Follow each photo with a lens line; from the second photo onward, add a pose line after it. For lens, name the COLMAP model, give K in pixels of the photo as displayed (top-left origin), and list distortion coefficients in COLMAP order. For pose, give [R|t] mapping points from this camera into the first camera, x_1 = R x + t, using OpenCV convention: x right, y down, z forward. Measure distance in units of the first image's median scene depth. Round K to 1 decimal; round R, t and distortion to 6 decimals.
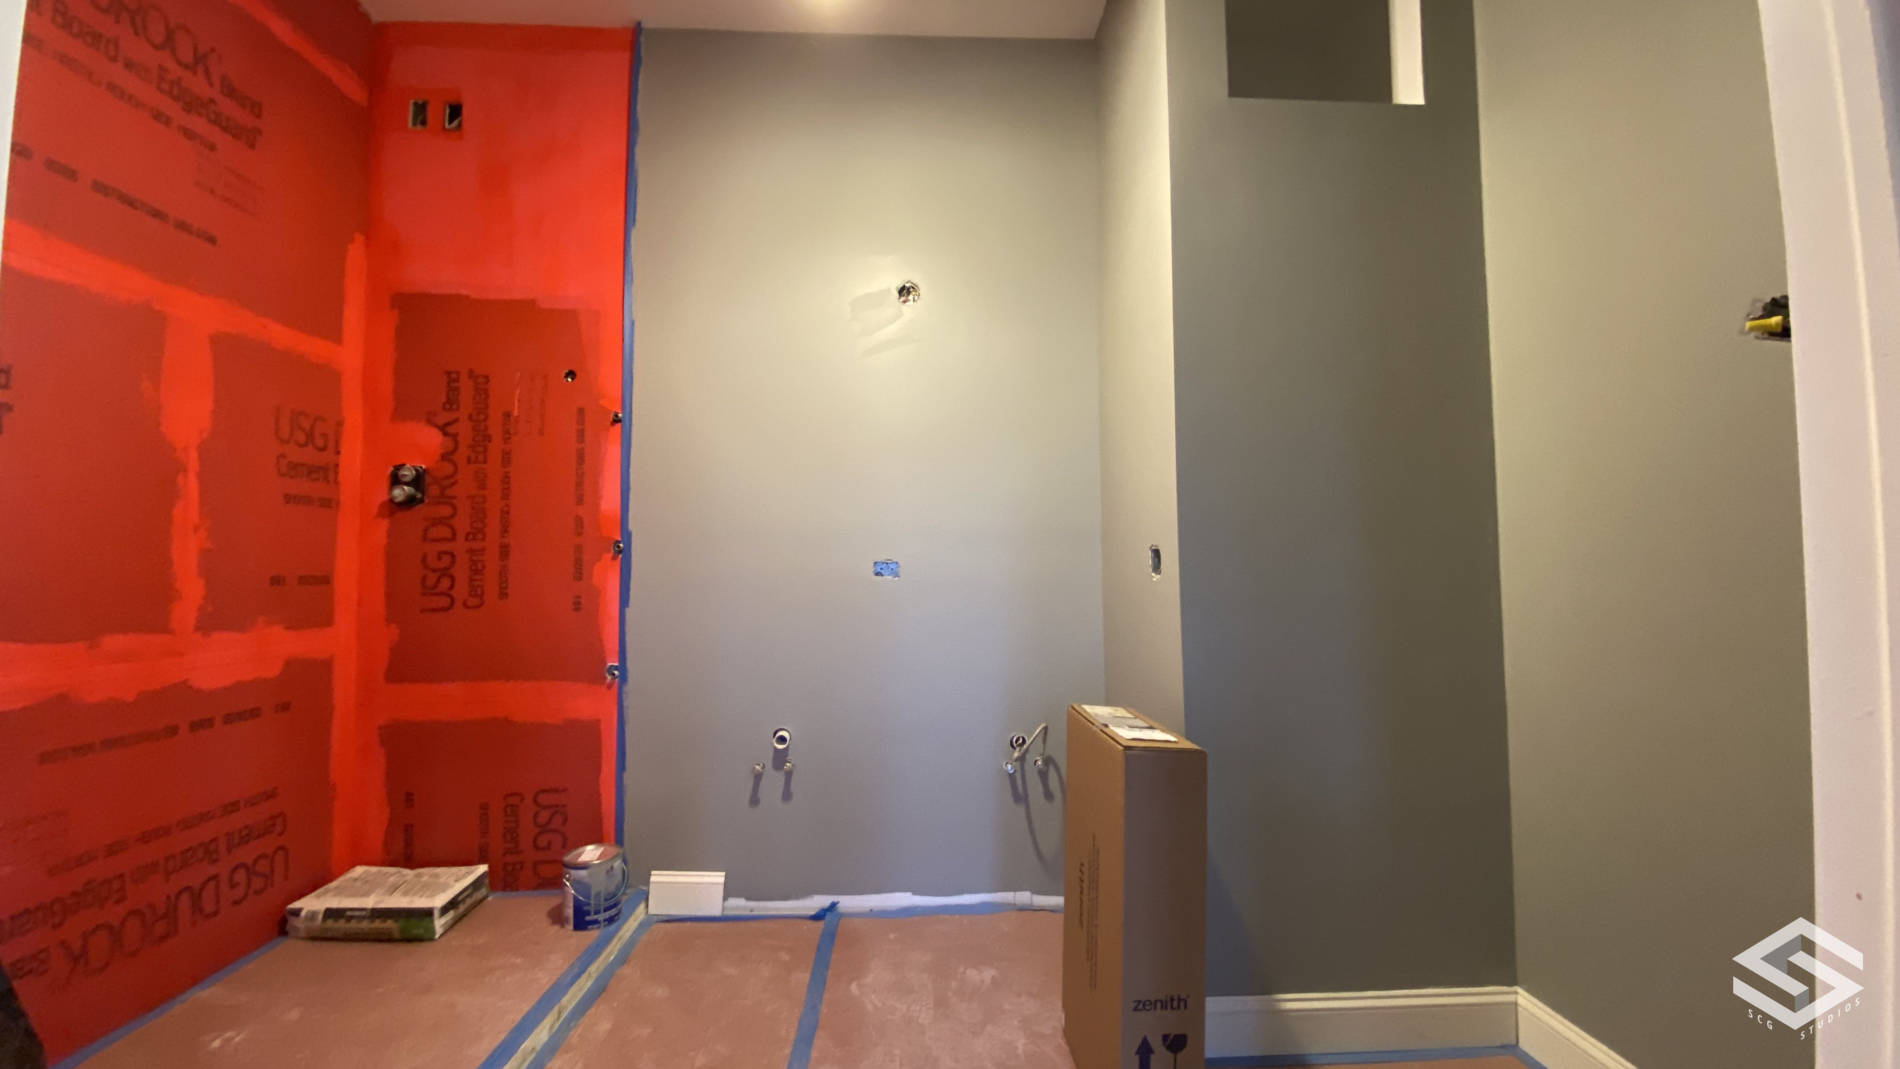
lens RADIAL K [[771.2, 0, 950.0], [0, 771.2, 534.5], [0, 0, 1]] dist [-0.002127, -0.013528]
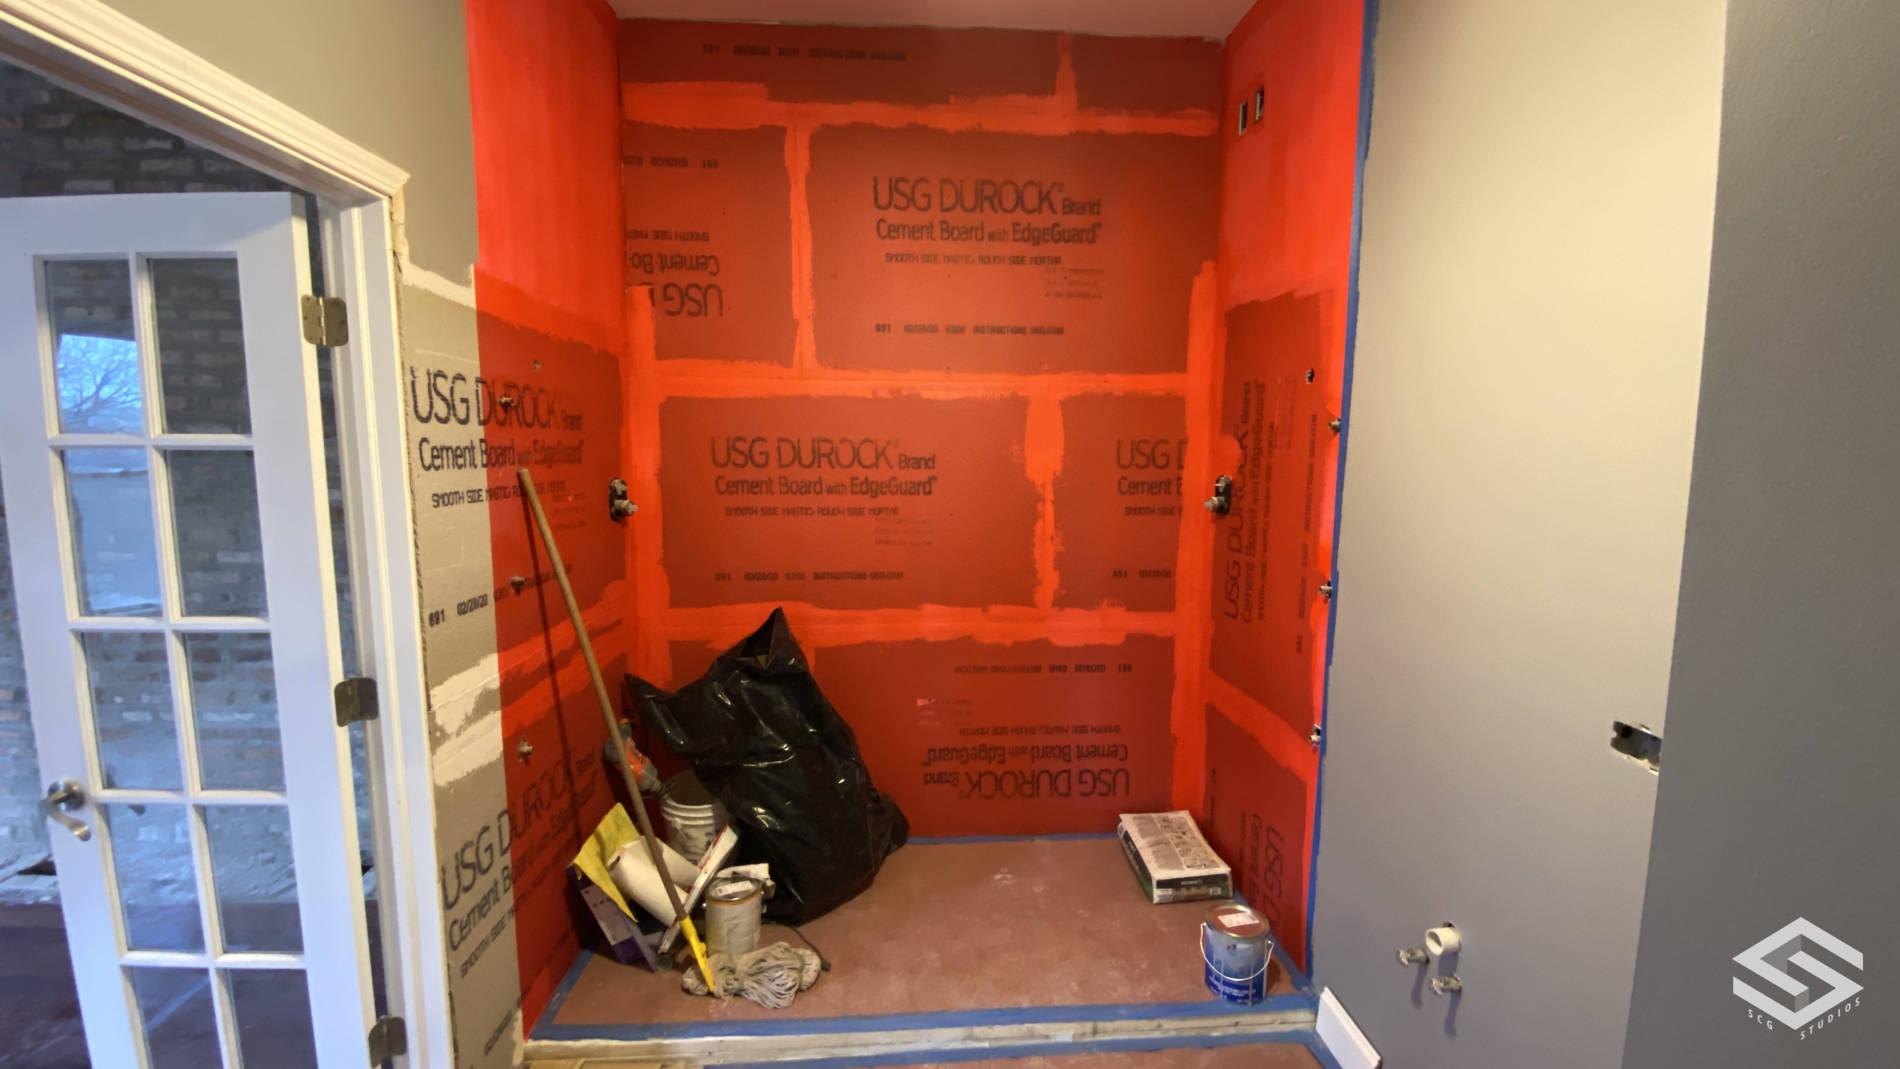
lens RADIAL K [[752.1, 0, 950.0], [0, 752.1, 534.5], [0, 0, 1]] dist [0.047930, -0.025410]
pose [[0.027083, 0.116136, -0.992864, 0.395295], [0.037990, 0.992391, 0.117117, -0.170761], [0.998911, -0.040891, 0.022465, 0.681531]]
